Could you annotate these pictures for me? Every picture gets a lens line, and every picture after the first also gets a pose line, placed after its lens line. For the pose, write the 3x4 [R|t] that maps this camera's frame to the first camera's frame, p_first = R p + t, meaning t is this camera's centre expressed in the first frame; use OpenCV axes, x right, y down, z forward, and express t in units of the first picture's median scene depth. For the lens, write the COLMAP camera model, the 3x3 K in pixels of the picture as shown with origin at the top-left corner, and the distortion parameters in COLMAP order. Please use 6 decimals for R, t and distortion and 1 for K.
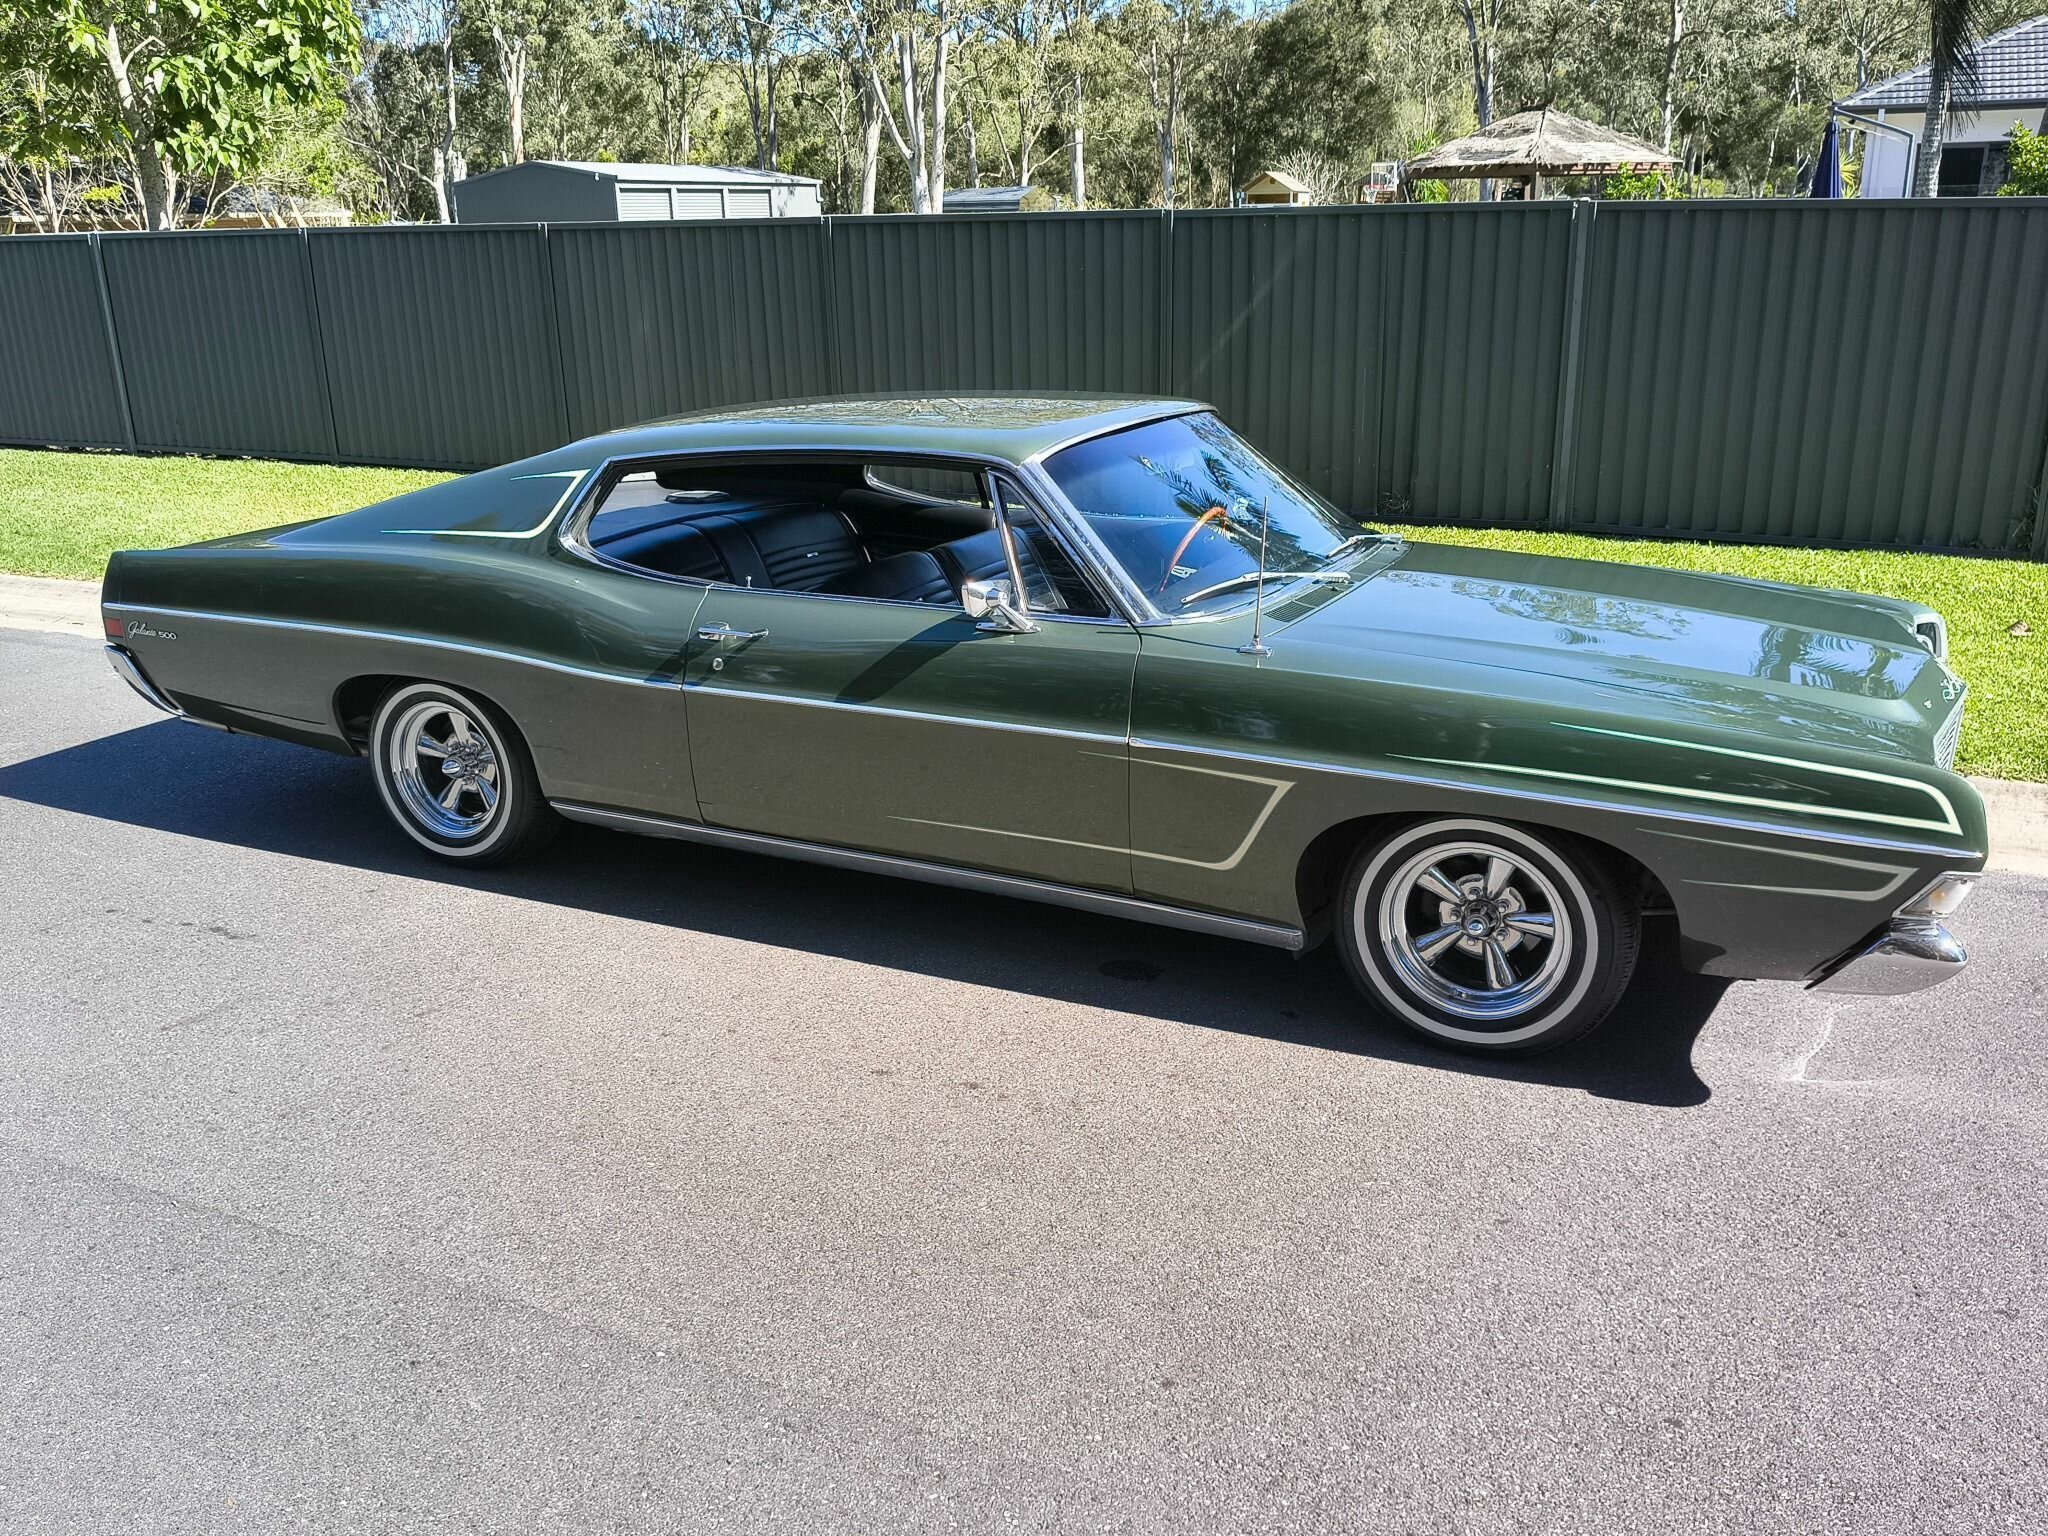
lens RADIAL K [[1703.0, 0, 1015.3], [0, 1703.0, 770.9], [0, 0, 1]] dist [-0.004949, -0.015793]
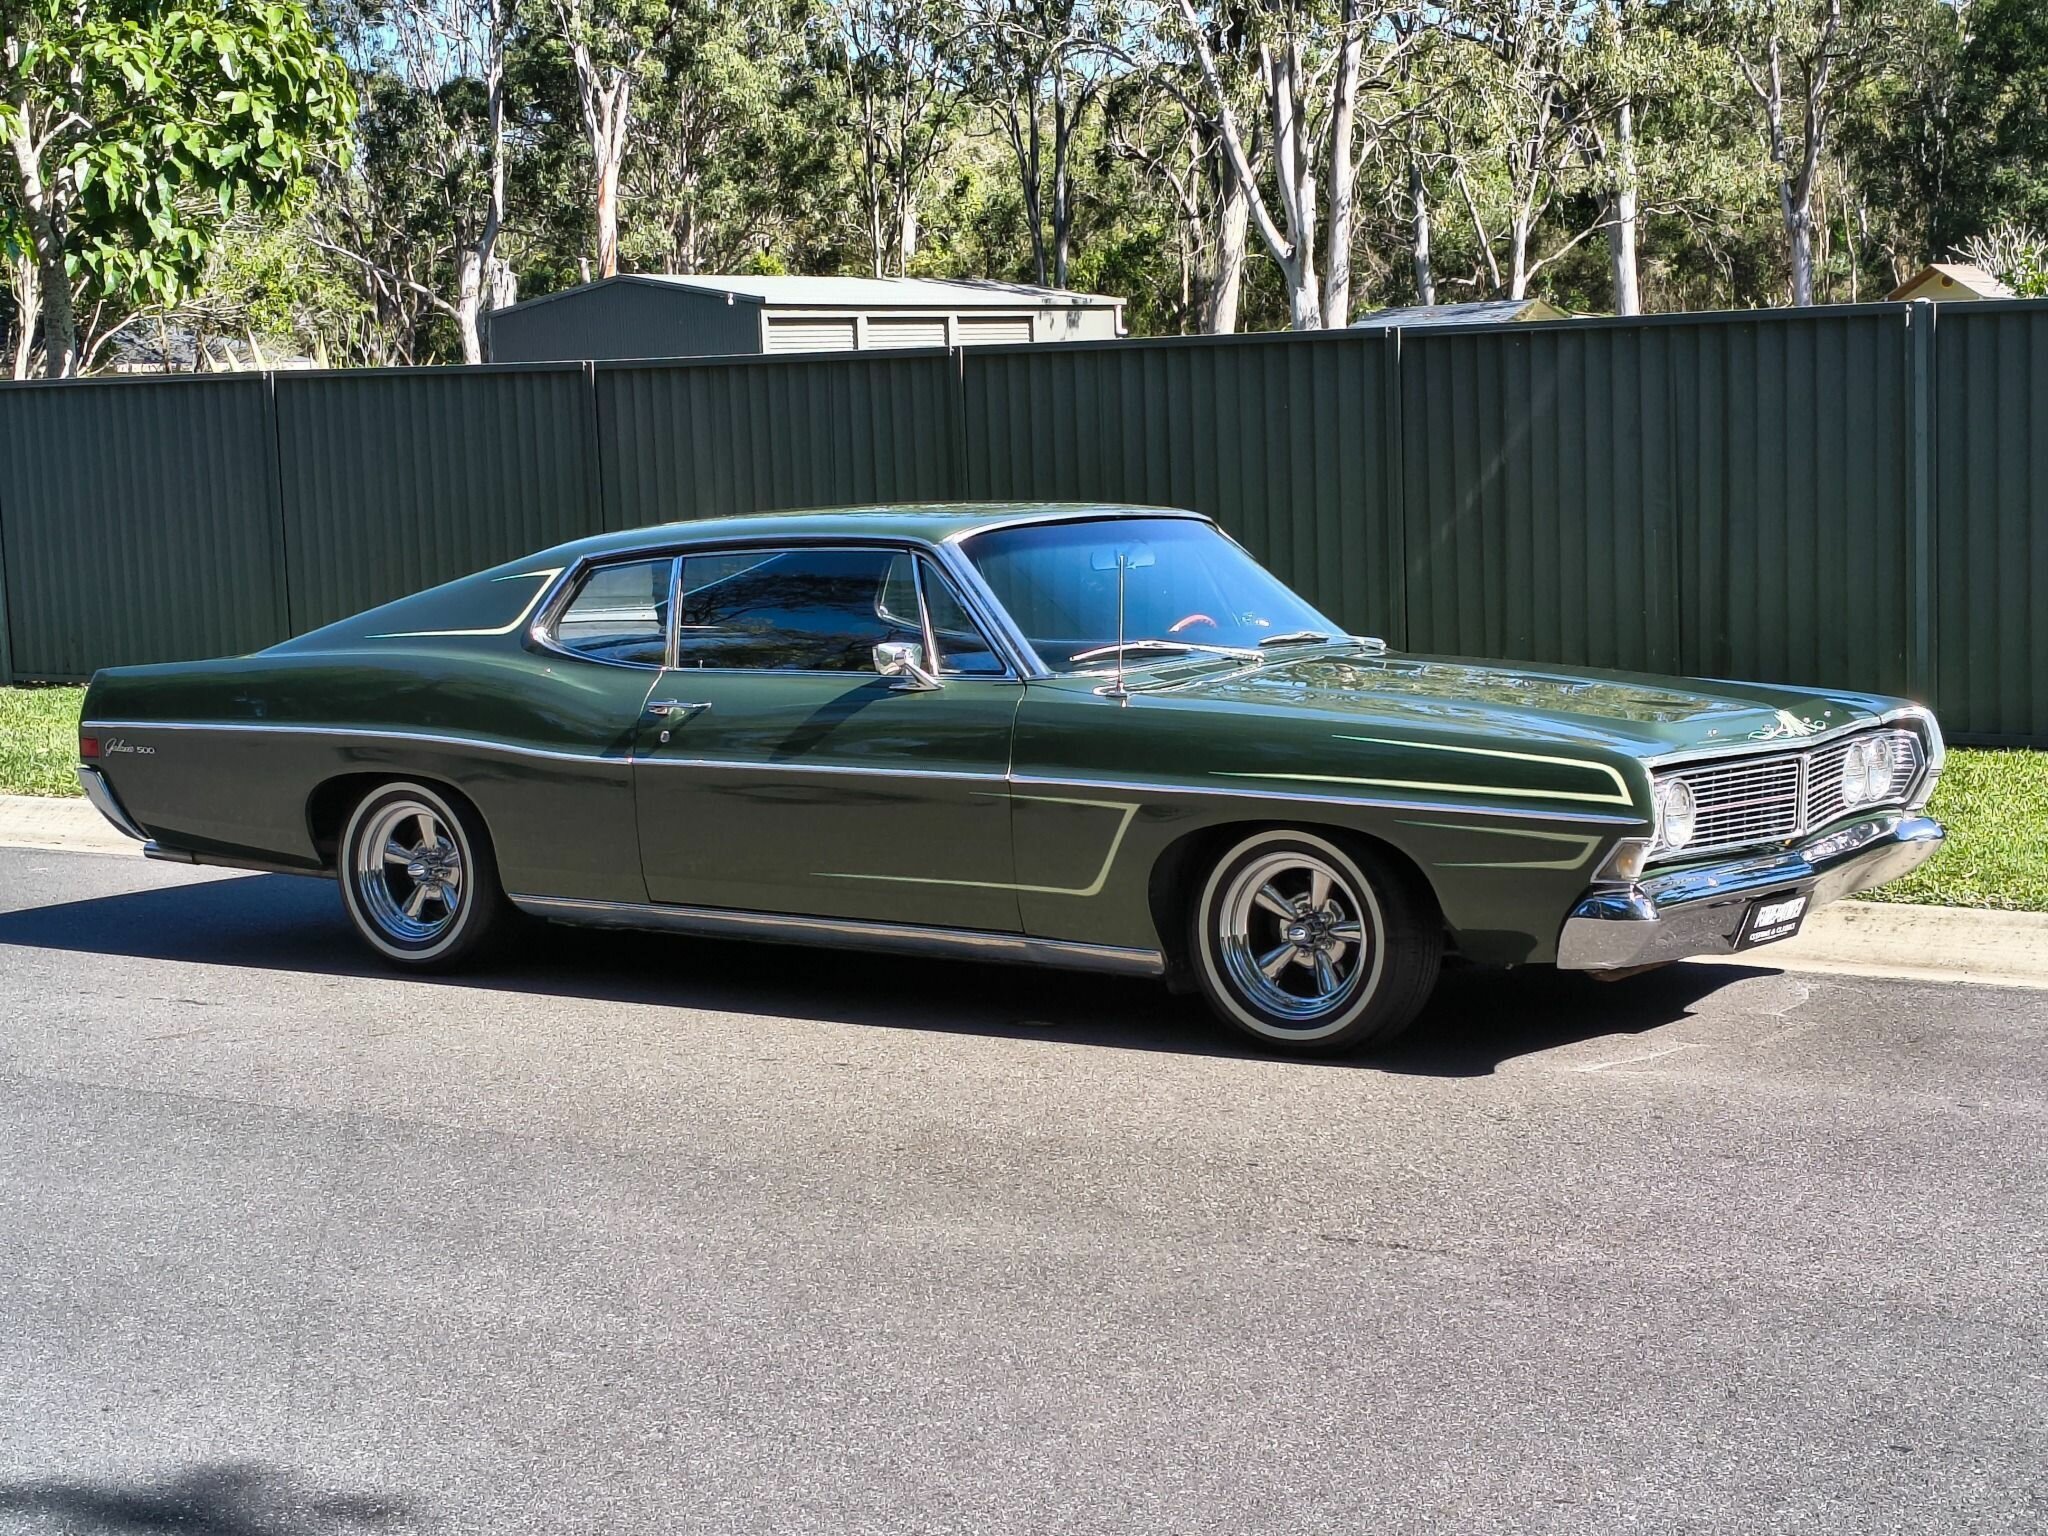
lens RADIAL K [[3445.2, 0, 1024.7], [0, 3445.2, 772.0], [0, 0, 1]] dist [0.110652, -0.113199]
pose [[0.988189, 0.002369, -0.153223, 0.107669], [-0.032355, 0.980566, -0.193505, 0.105235], [0.149787, 0.196177, 0.969061, -0.299362]]
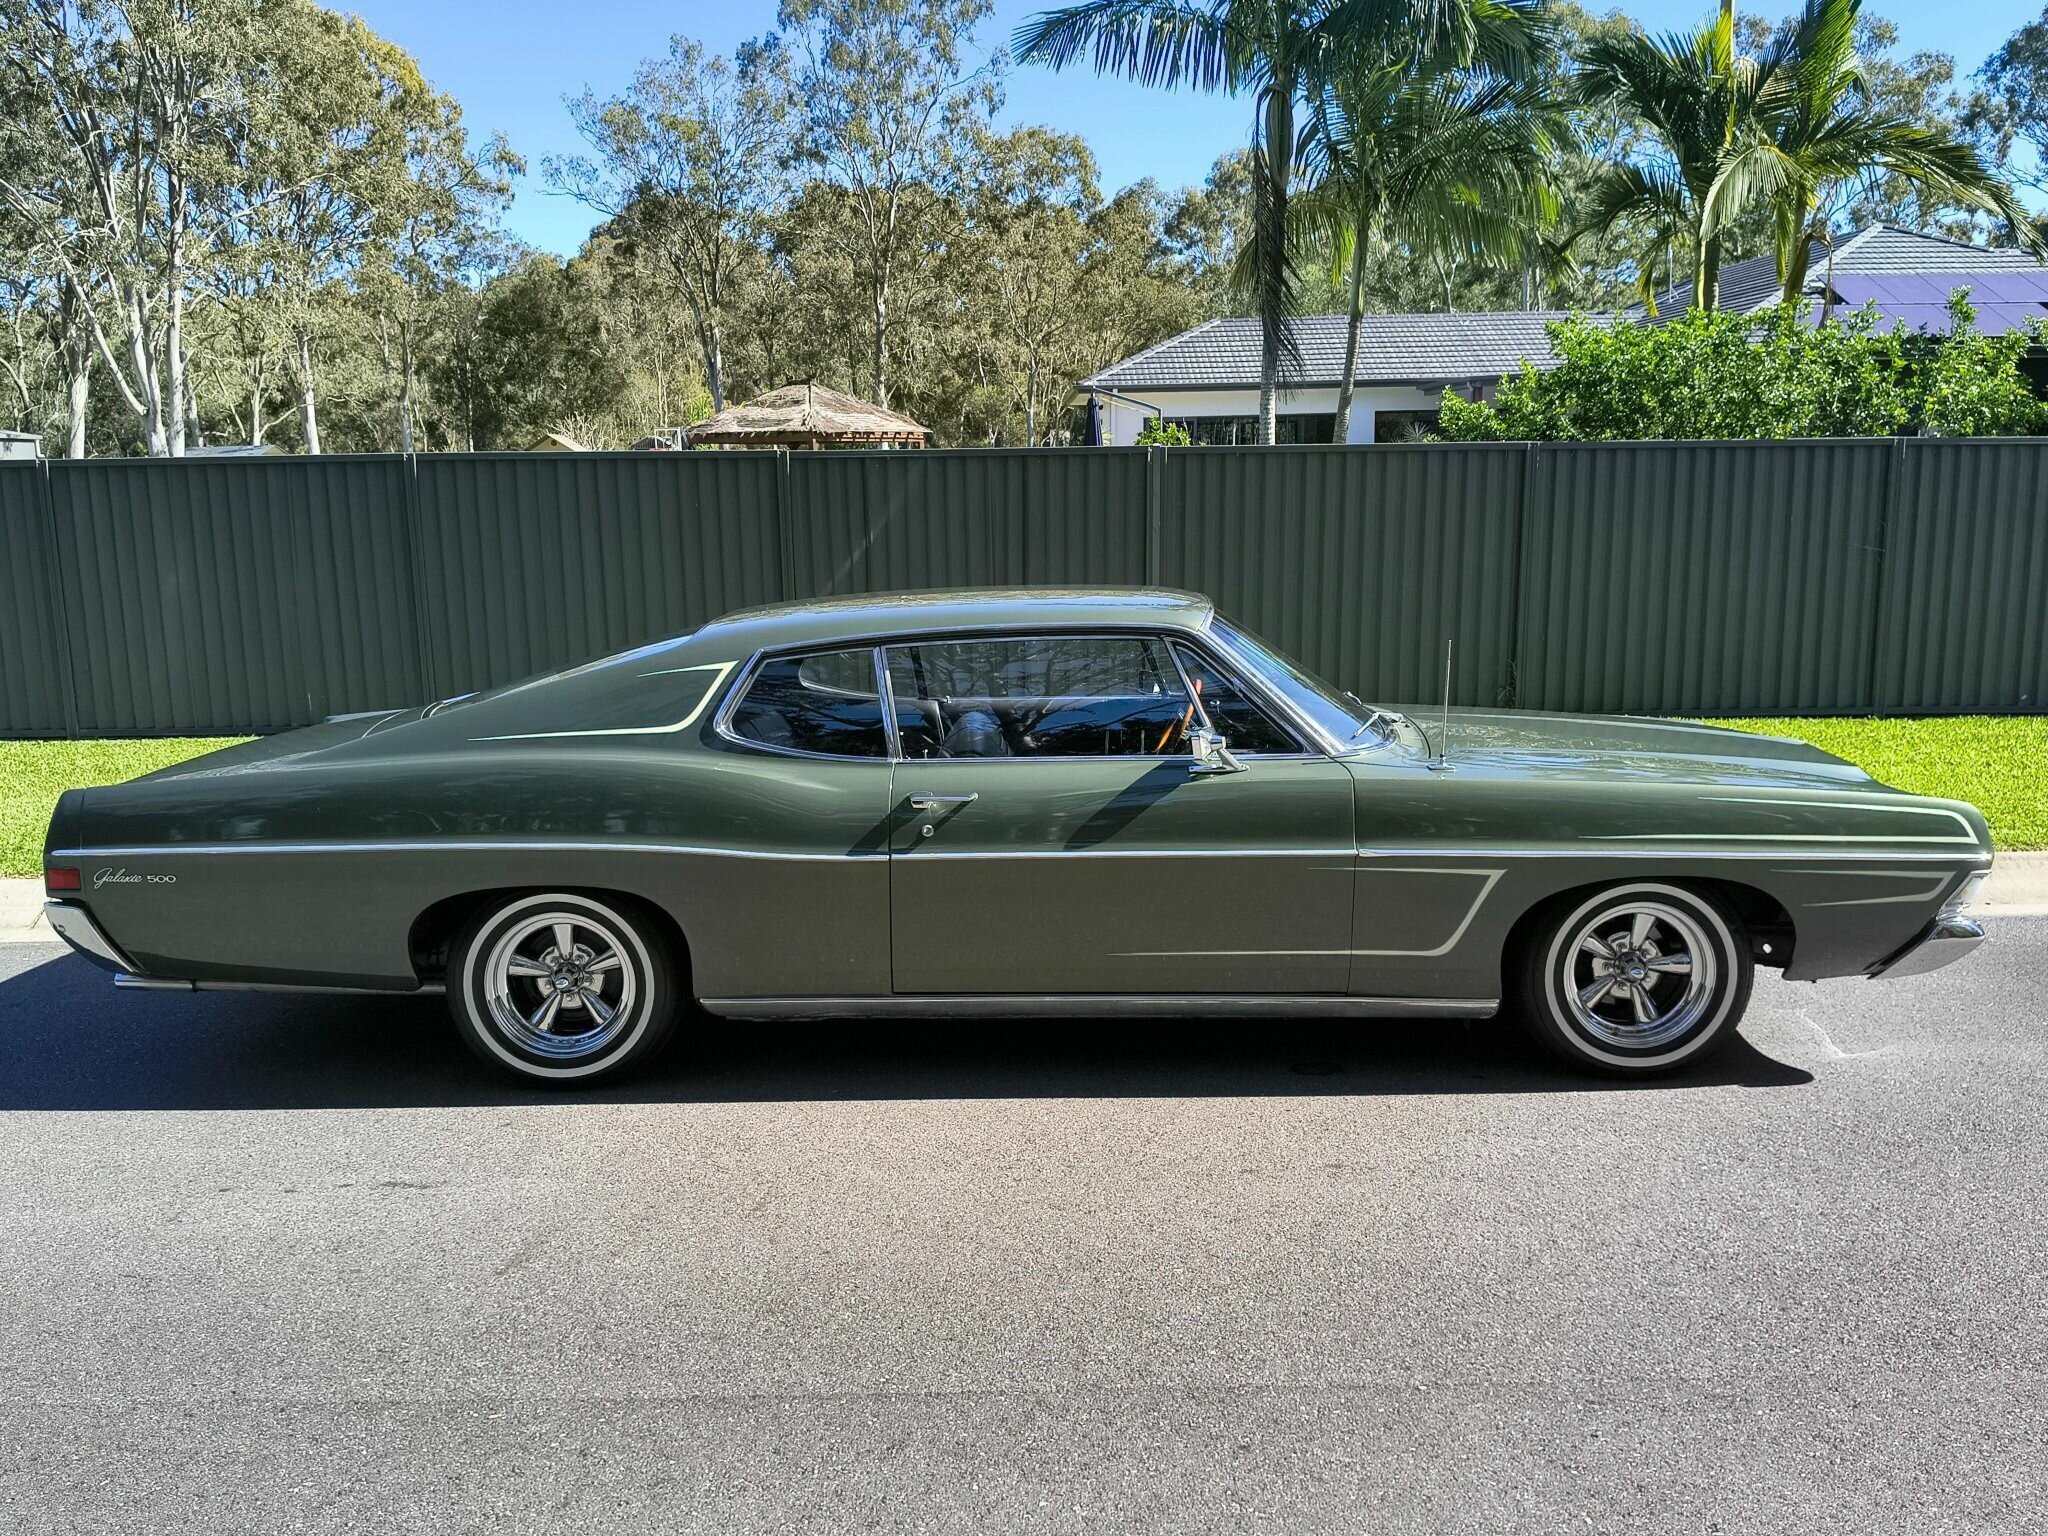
lens RADIAL K [[1709.1, 0, 1033.1], [0, 1709.1, 748.3], [0, 0, 1]] dist [-0.003223, -0.000421]
pose [[0.898482, -0.060877, 0.434768, -0.164234], [0.129766, 0.982914, -0.130542, 0.008968], [-0.419392, 0.173708, 0.891031, 0.008643]]
